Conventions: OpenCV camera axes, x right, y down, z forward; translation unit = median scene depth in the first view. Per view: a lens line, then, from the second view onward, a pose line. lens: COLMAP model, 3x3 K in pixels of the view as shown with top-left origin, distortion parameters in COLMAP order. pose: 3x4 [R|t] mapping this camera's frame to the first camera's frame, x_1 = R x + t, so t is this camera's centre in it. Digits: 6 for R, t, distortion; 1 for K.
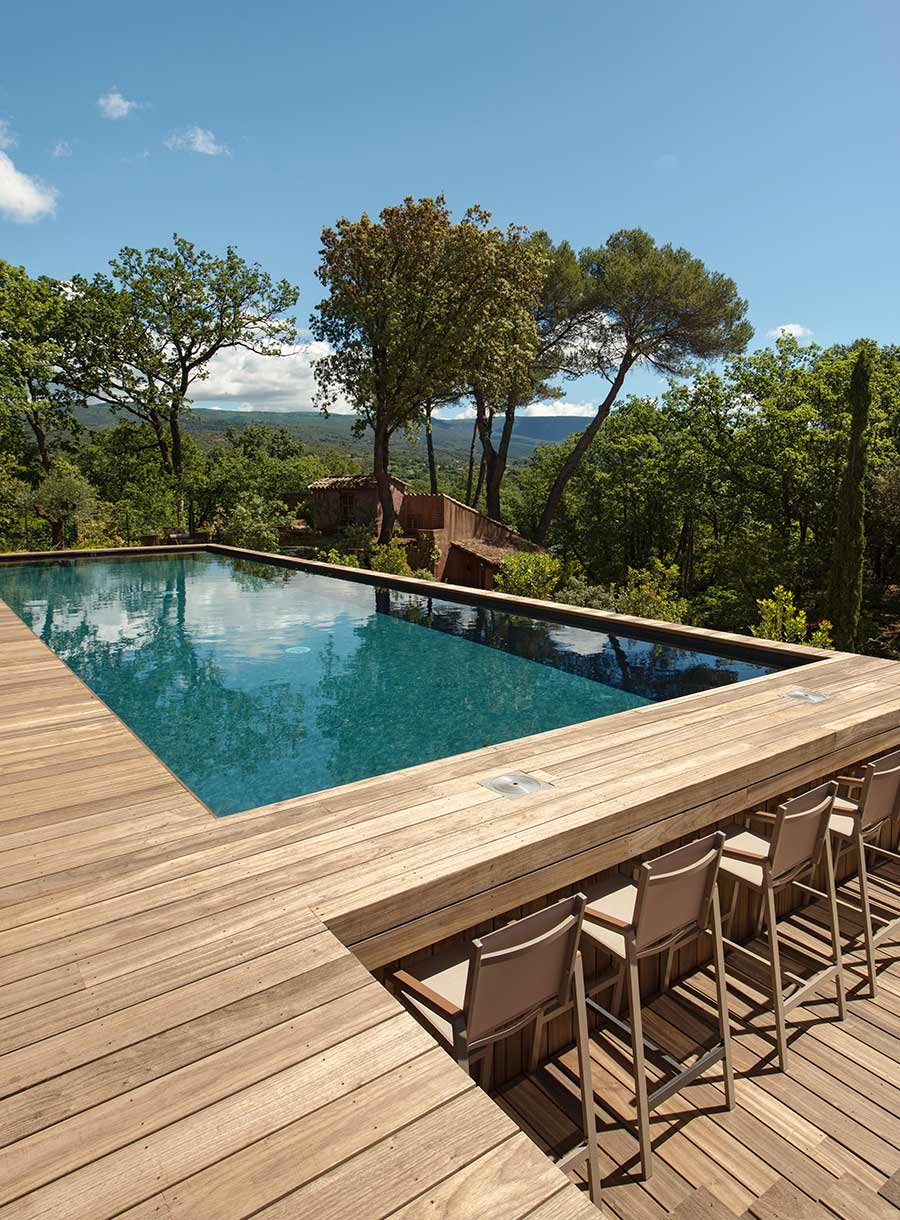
lens RADIAL K [[751.4, 0, 428.1], [0, 751.4, 549.5], [0, 0, 1]] dist [-0.000693, -0.000190]
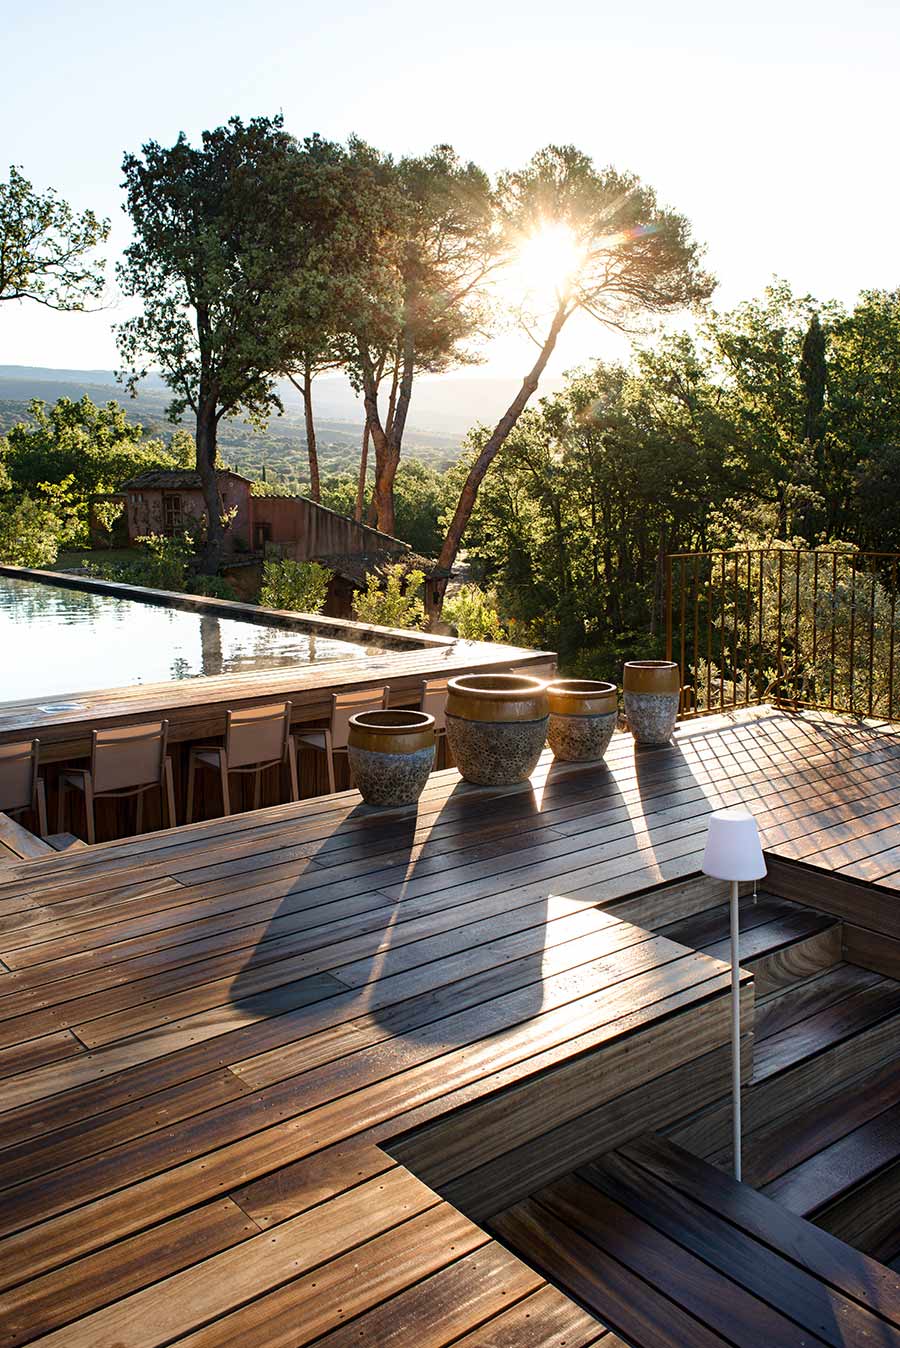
lens RADIAL K [[1126.2, 0, 440.8], [0, 1126.2, 561.1], [0, 0, 1]] dist [0.003133, -0.008992]
pose [[0.997747, -0.008221, 0.066585, 0.100253], [0.009075, 0.999880, -0.012532, 0.010007], [-0.066474, 0.013108, 0.997702, -0.170742]]
